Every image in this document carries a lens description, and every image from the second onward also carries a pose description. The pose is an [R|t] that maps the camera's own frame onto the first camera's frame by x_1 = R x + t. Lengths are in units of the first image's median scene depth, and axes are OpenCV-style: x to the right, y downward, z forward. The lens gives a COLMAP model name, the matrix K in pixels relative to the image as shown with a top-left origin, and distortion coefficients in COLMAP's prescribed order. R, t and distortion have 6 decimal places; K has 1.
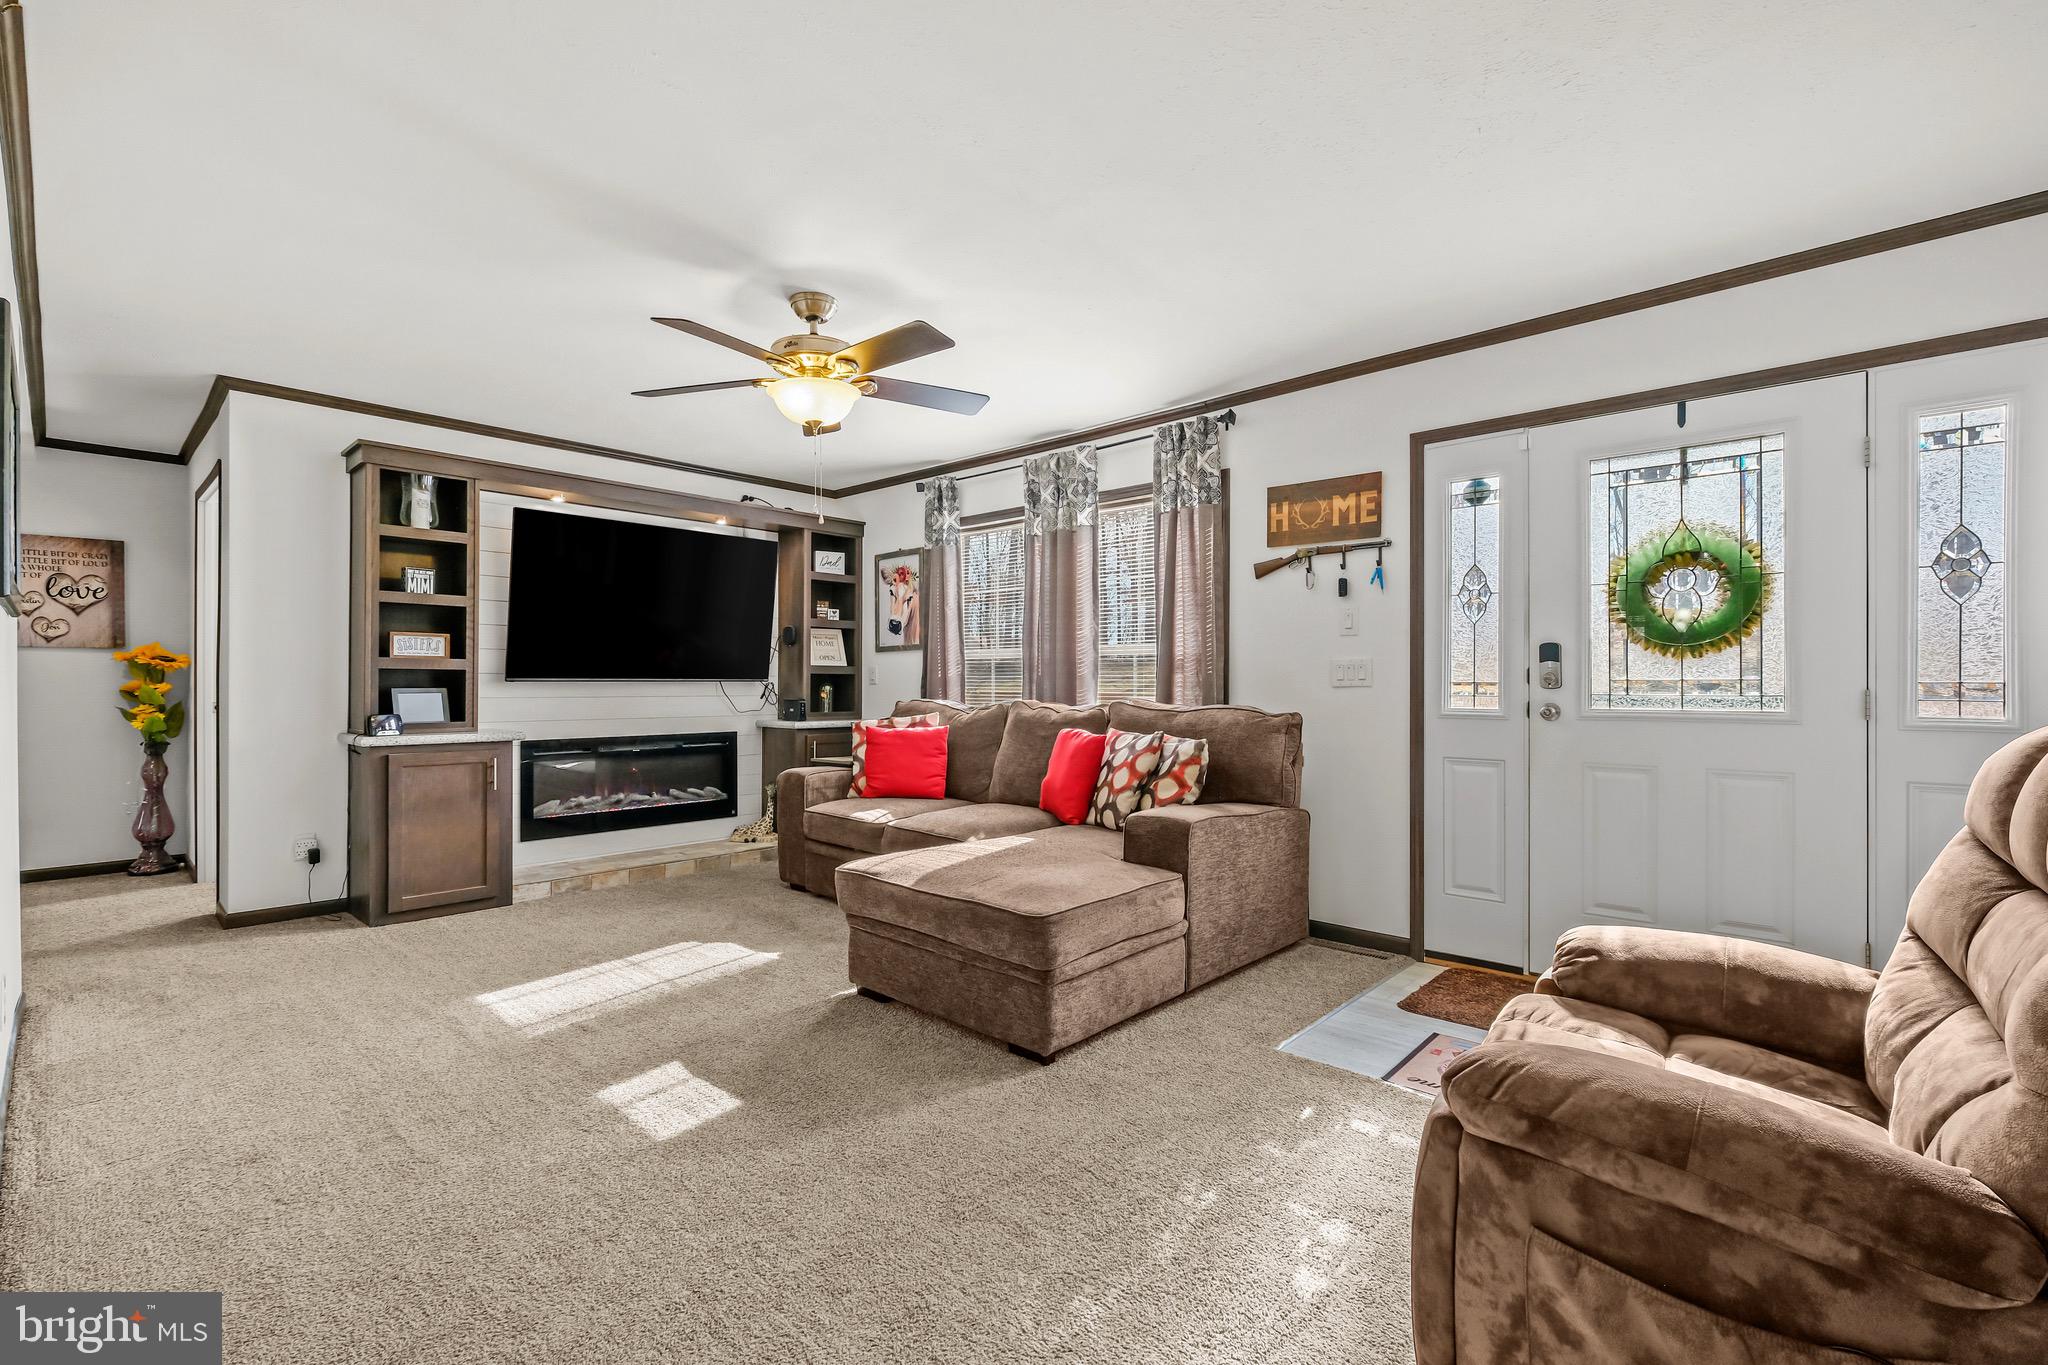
lens RADIAL K [[884.1, 0, 1021.7], [0, 884.1, 678.0], [0, 0, 1]] dist [0.000352, -0.000333]
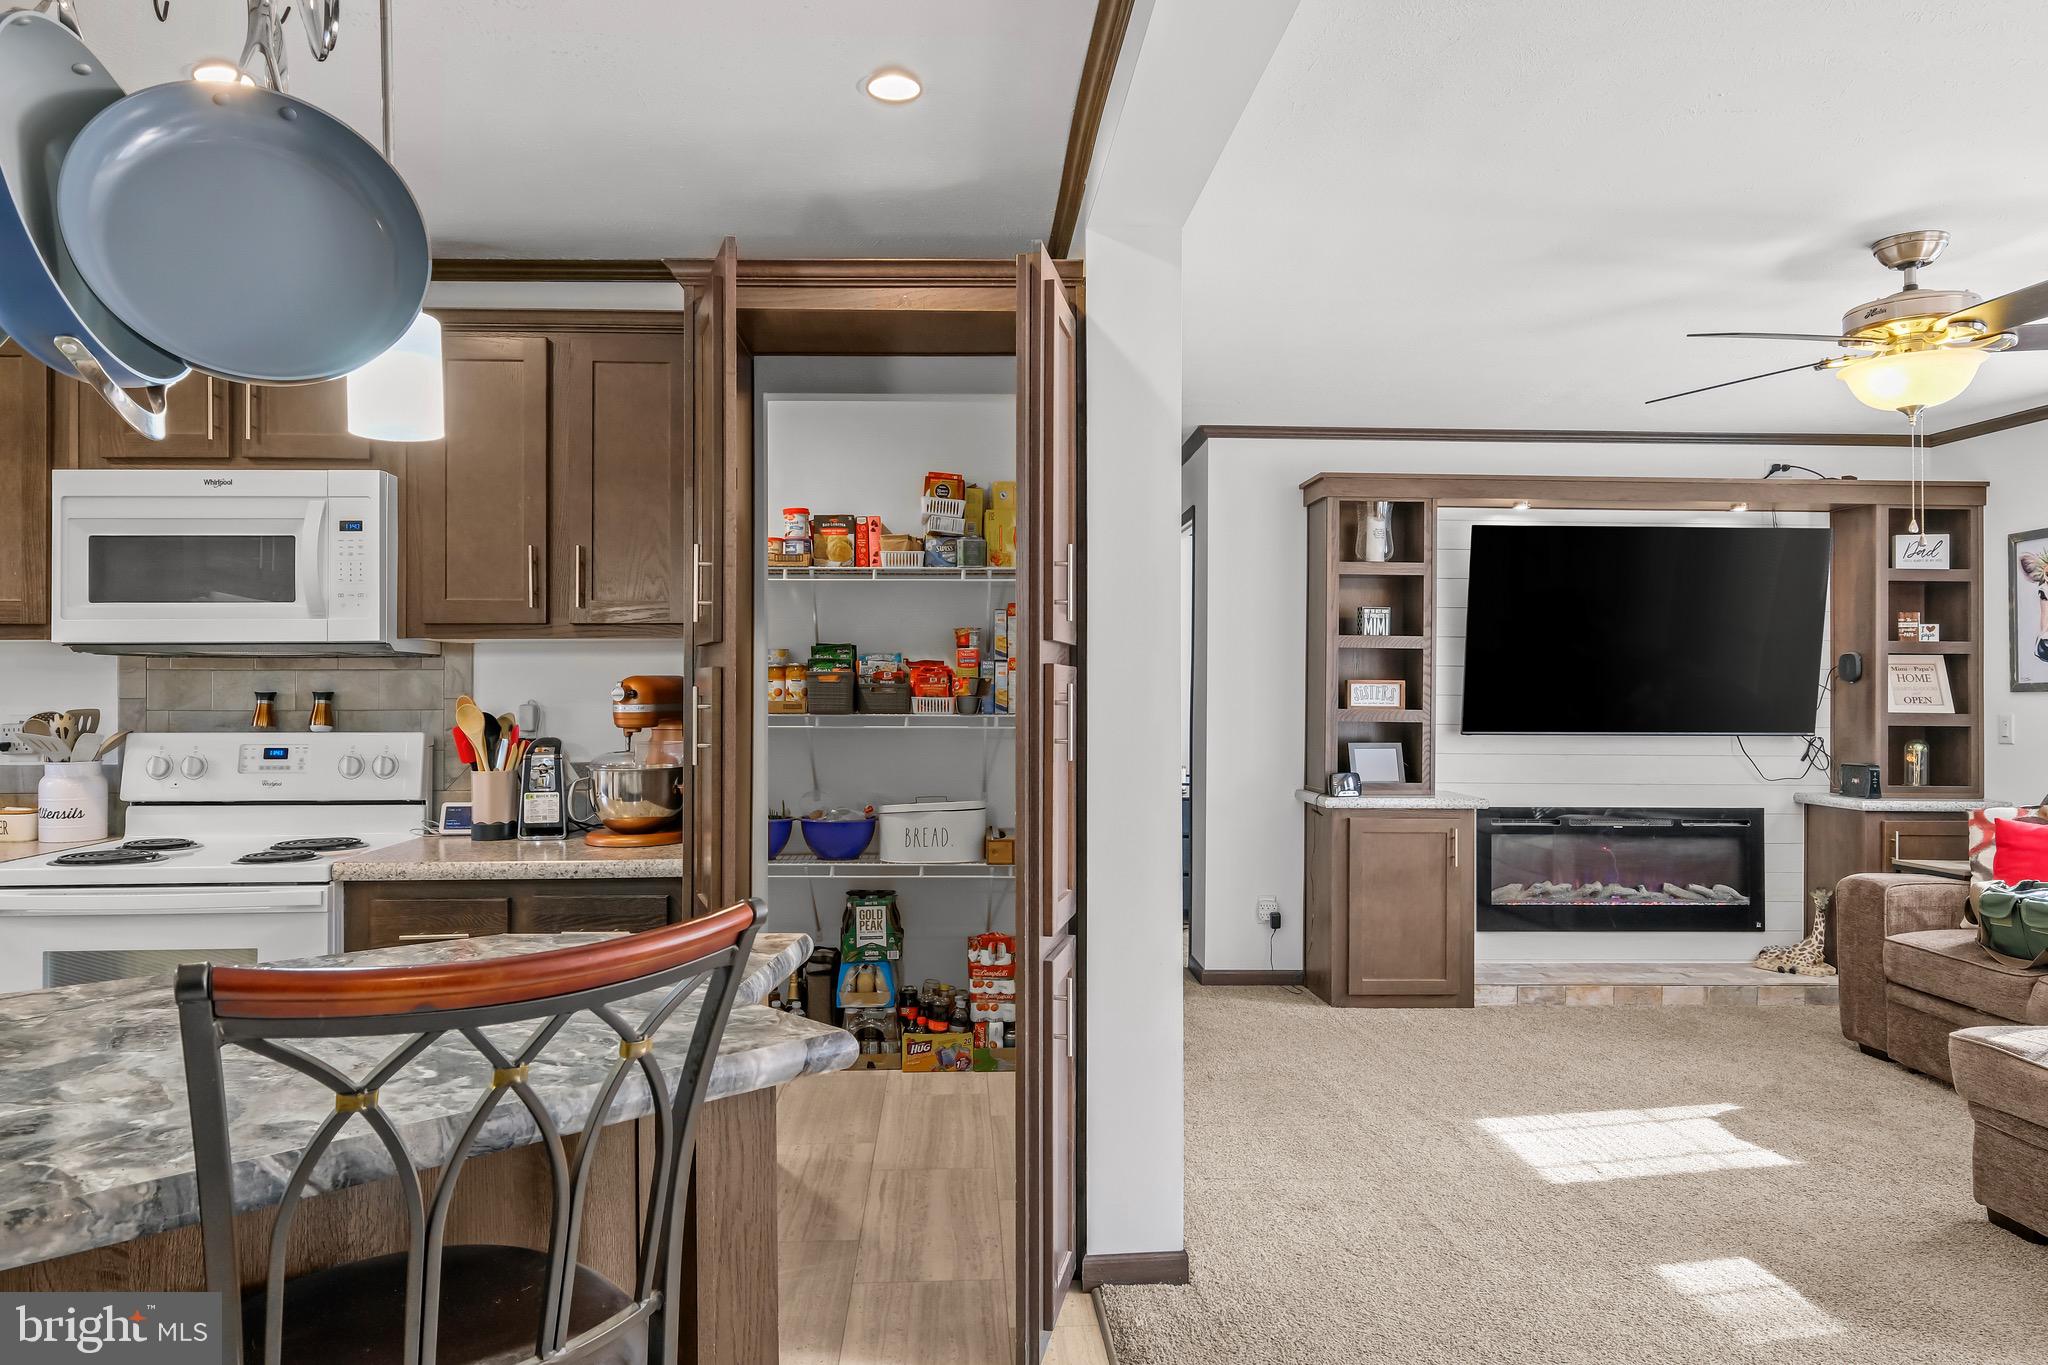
lens RADIAL K [[1355.4, 0, 1016.6], [0, 1355.4, 682.2], [0, 0, 1]] dist [0.010763, -0.009136]
pose [[0.703540, -0.006328, -0.710627, 0.025530], [0.002103, 0.999975, -0.006823, -0.039900], [0.710652, 0.003306, 0.703536, -0.197227]]
